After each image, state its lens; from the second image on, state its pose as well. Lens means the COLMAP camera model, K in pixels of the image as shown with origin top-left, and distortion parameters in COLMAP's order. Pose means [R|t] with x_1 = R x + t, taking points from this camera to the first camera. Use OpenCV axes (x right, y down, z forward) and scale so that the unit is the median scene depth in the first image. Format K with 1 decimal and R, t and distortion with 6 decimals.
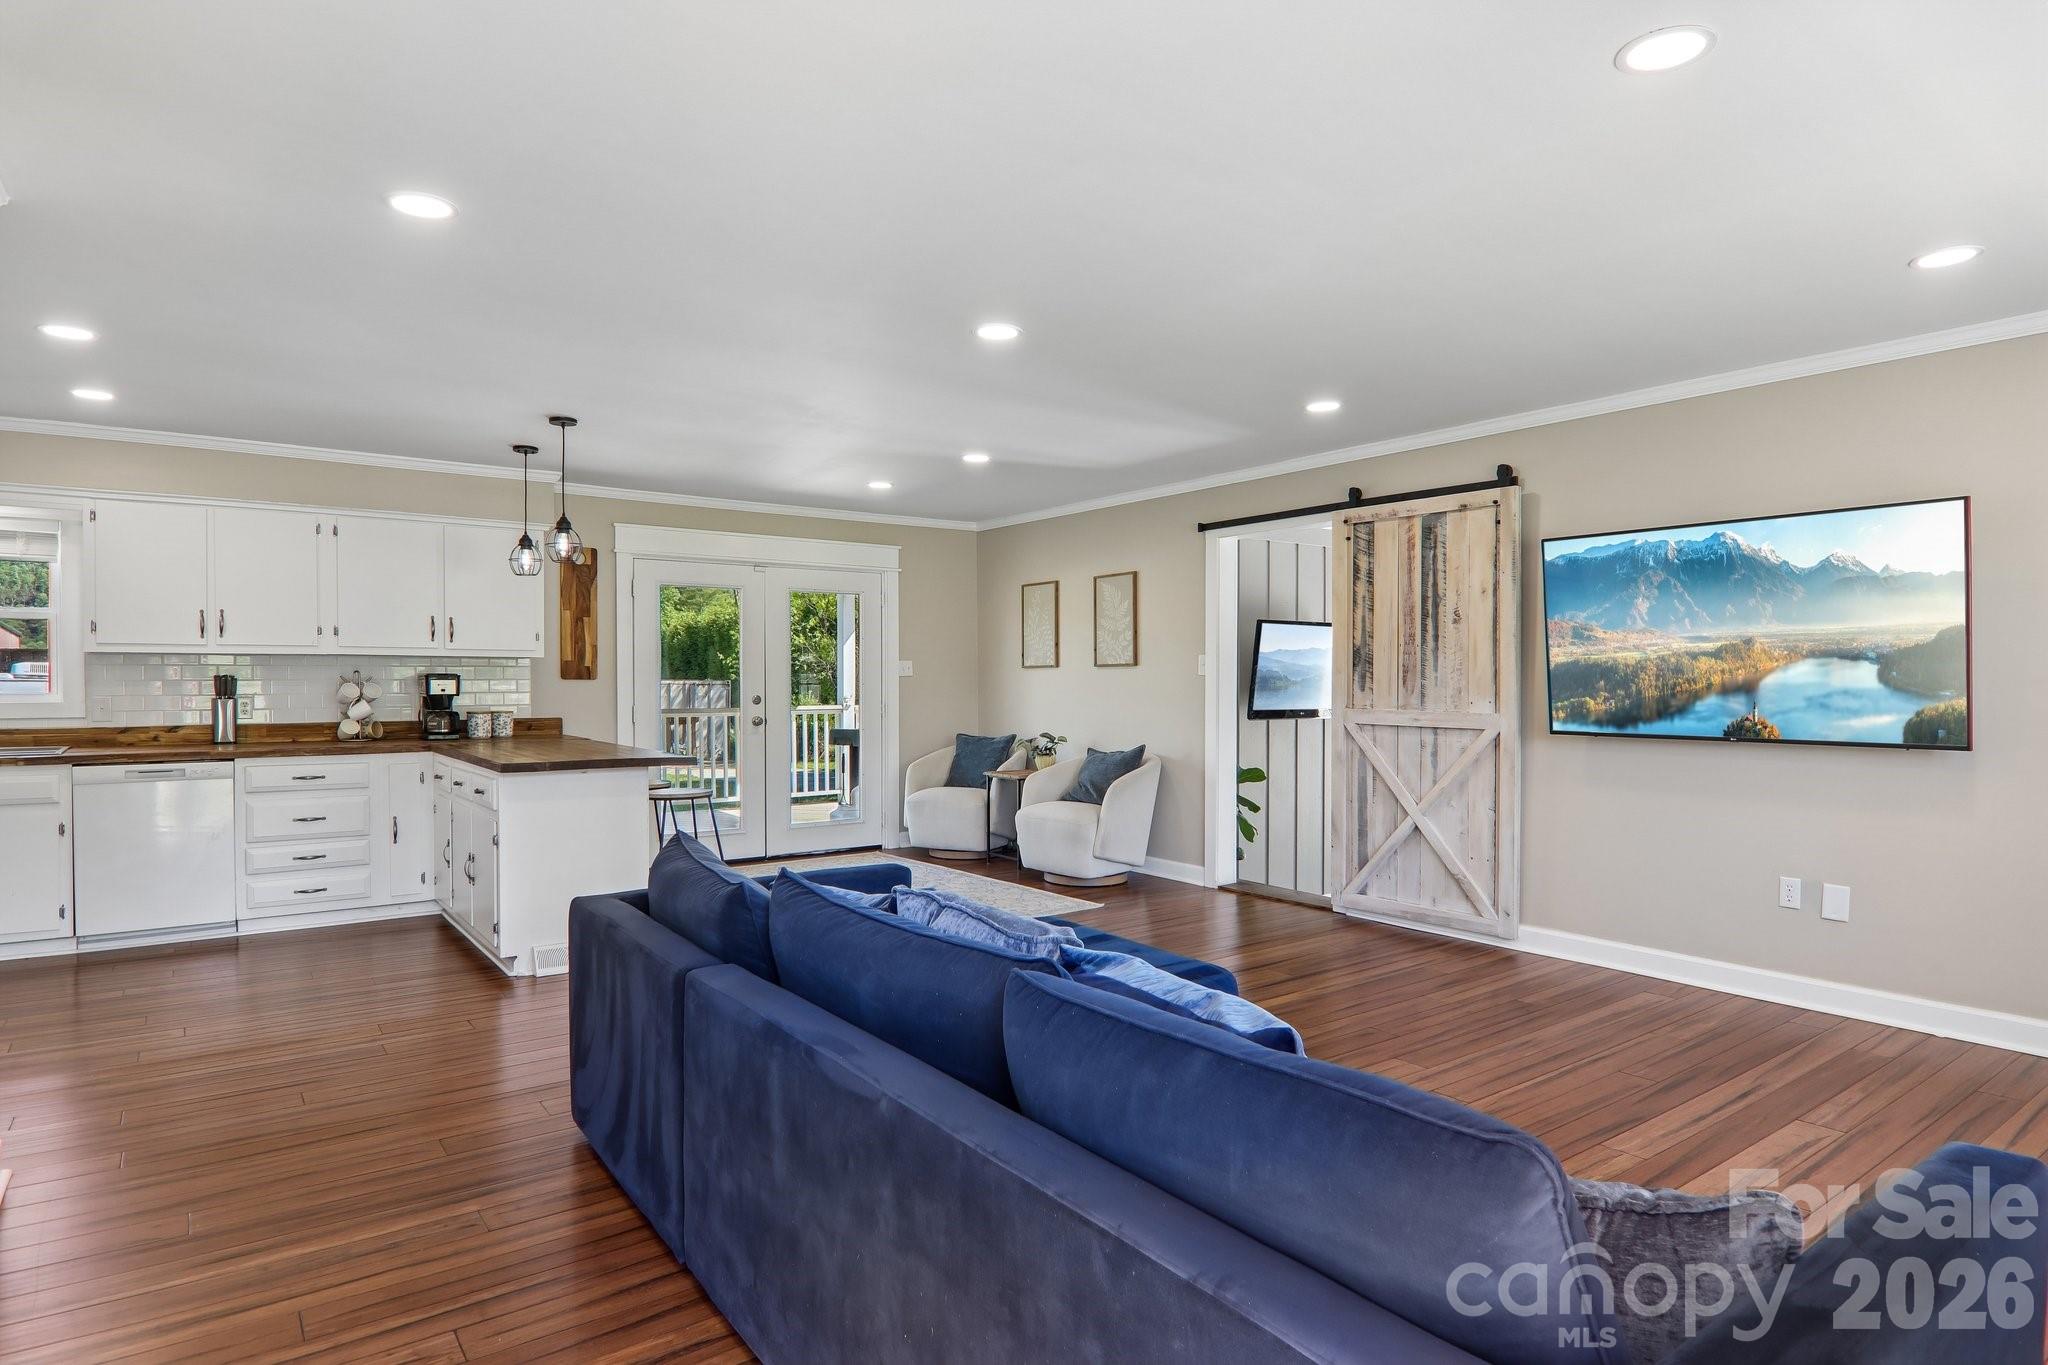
lens RADIAL K [[1132.9, 0, 1027.1], [0, 1132.9, 699.0], [0, 0, 1]] dist [0.005676, -0.020909]
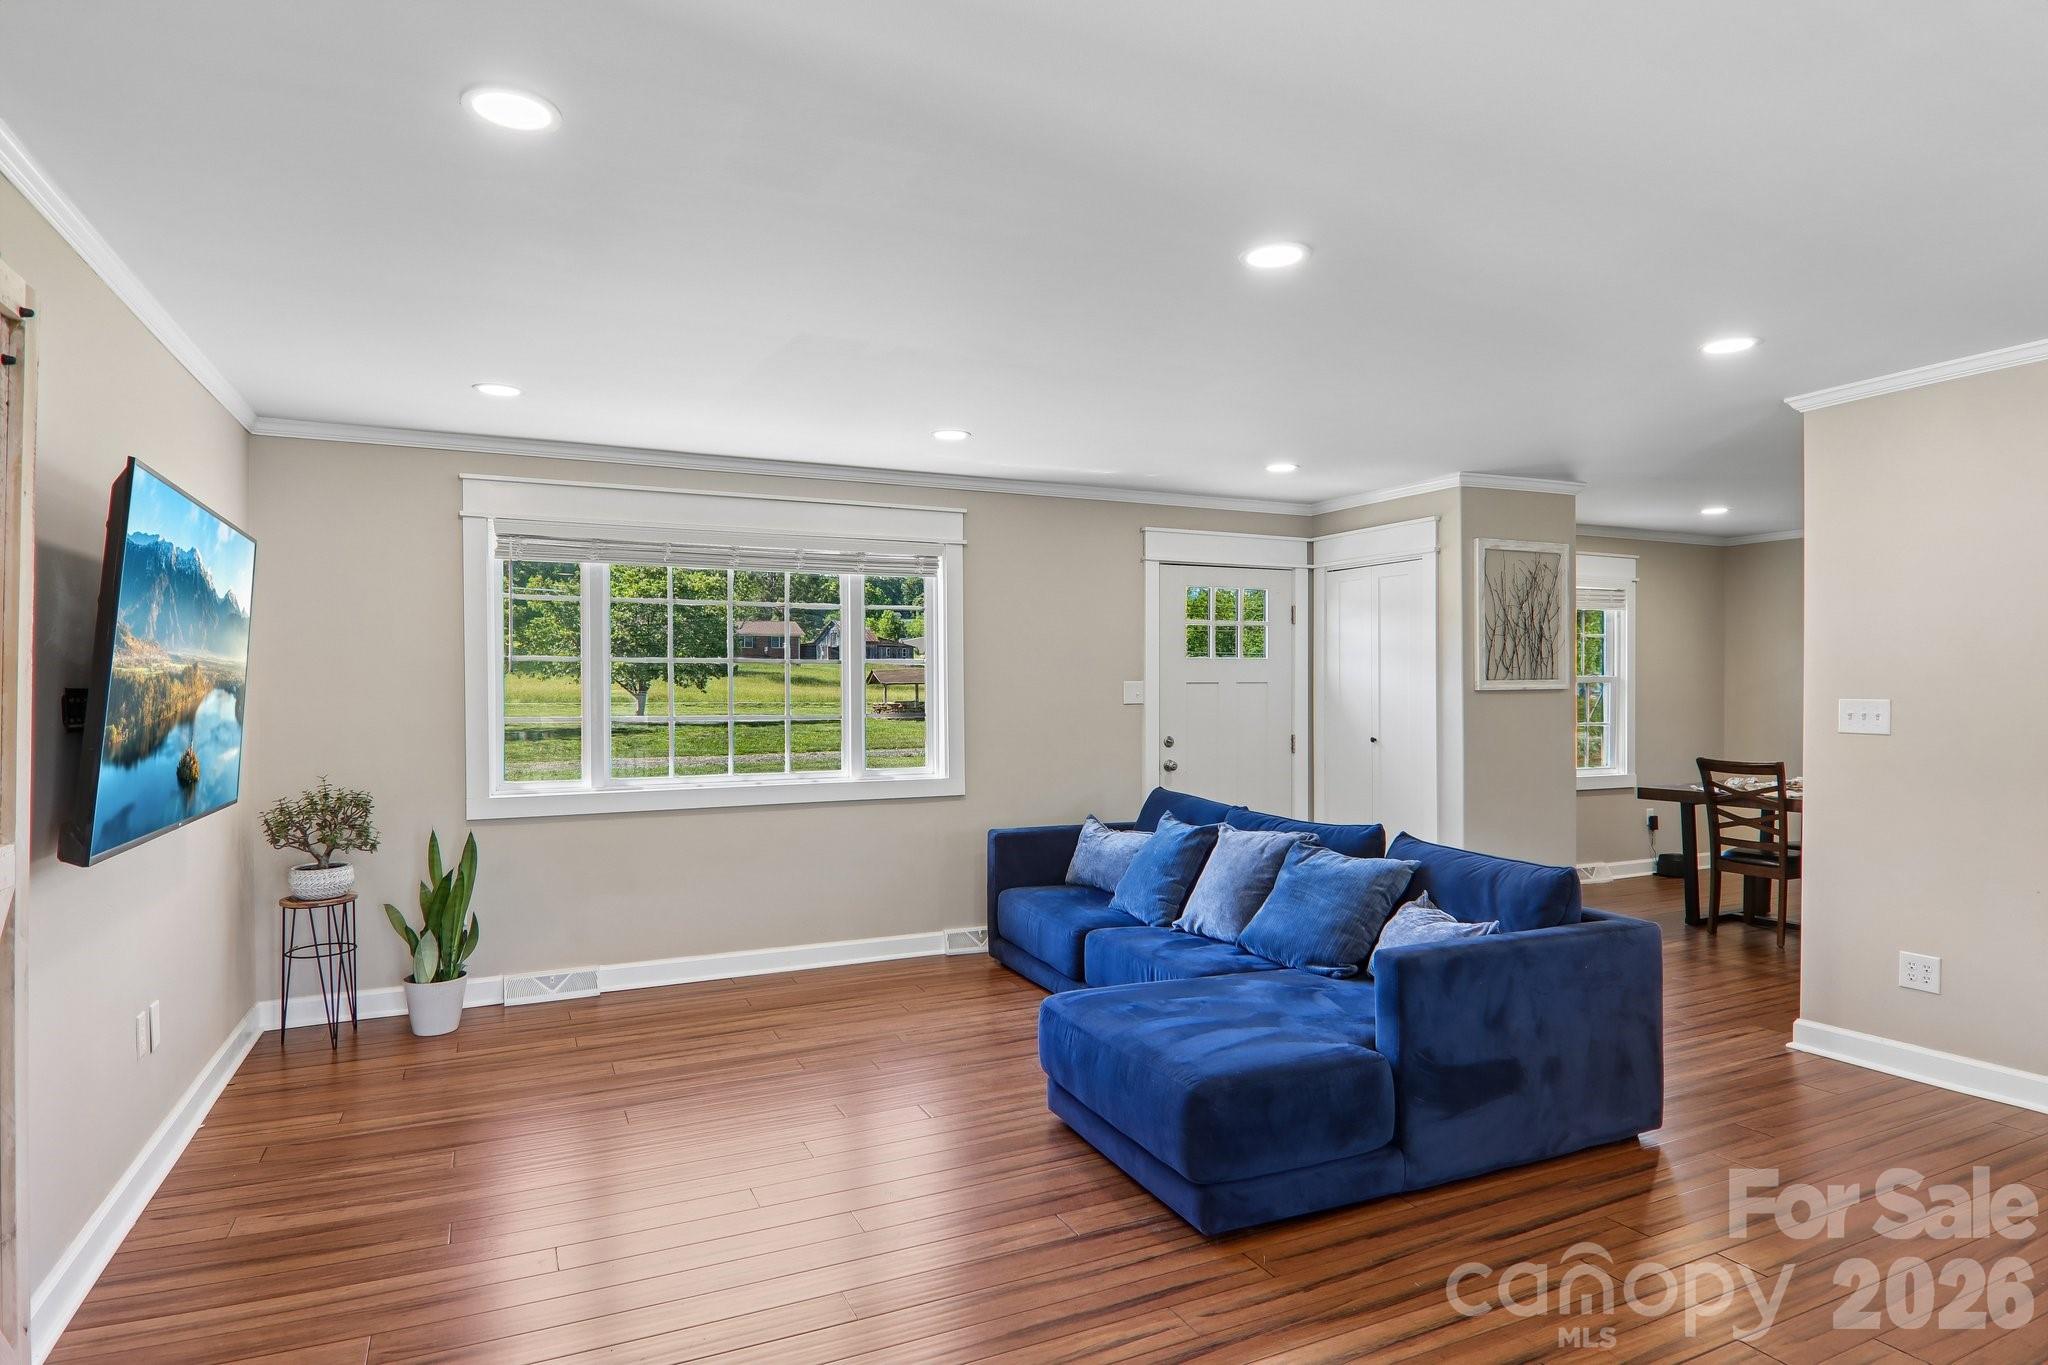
lens RADIAL K [[1132.9, 0, 1027.1], [0, 1132.9, 699.0], [0, 0, 1]] dist [0.005676, -0.020909]
pose [[-0.980579, 0.002077, 0.196114, -0.008929], [0.007280, 0.999640, 0.025815, -0.040577], [-0.195990, 0.026741, -0.980241, 1.177598]]
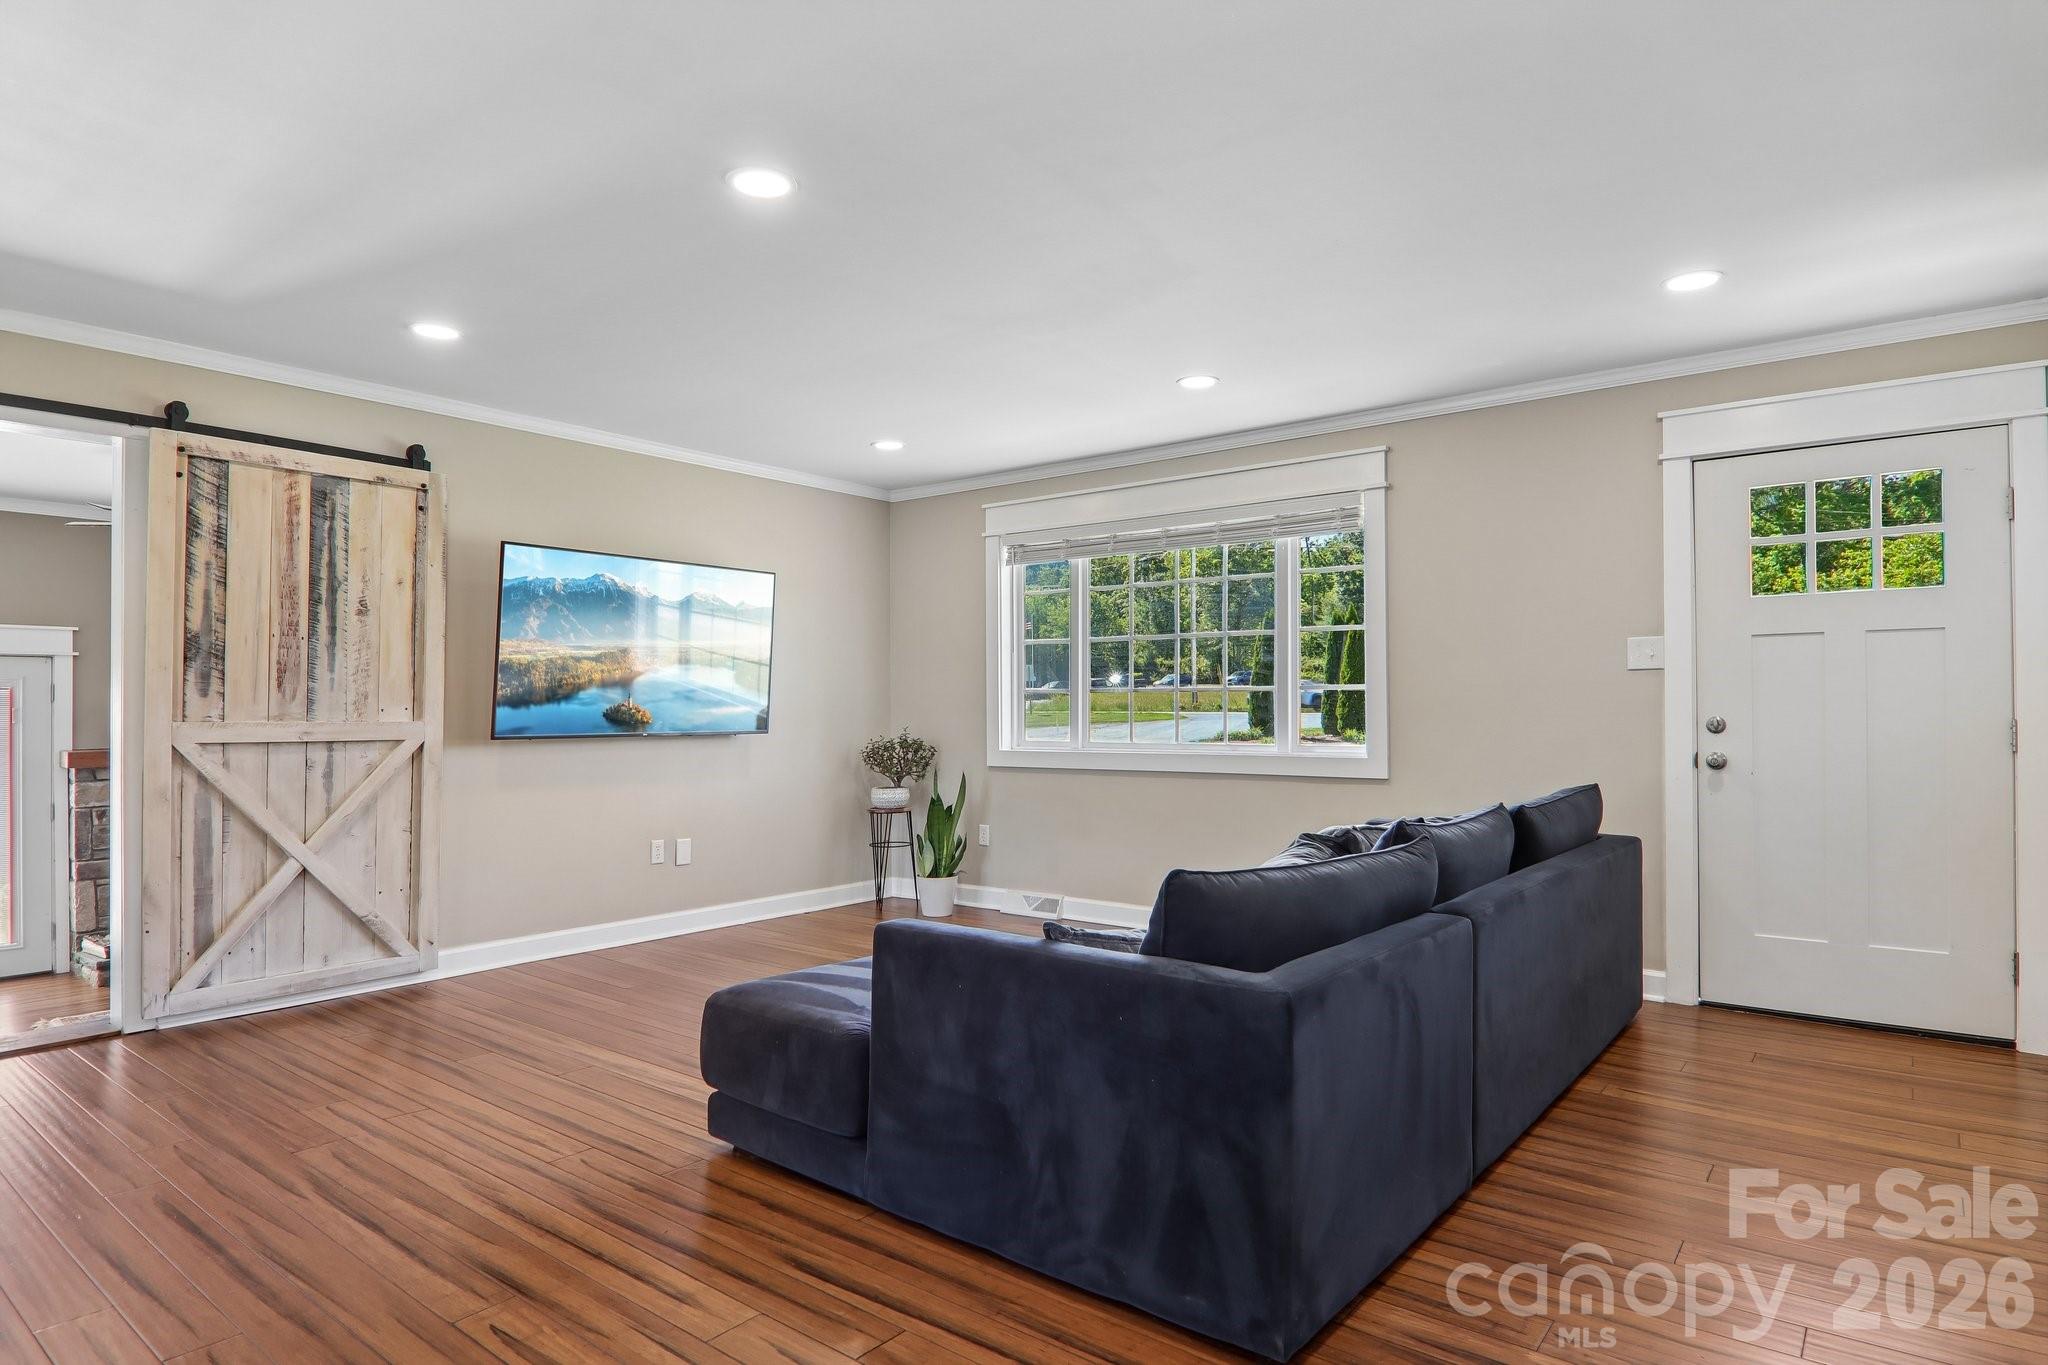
lens RADIAL K [[1132.9, 0, 1027.1], [0, 1132.9, 699.0], [0, 0, 1]] dist [0.005676, -0.020909]
pose [[-0.266475, 0.009479, 0.963795, -0.515904], [0.019766, 0.999795, -0.004368, 0.007685], [-0.963639, 0.017886, -0.266607, 0.696998]]
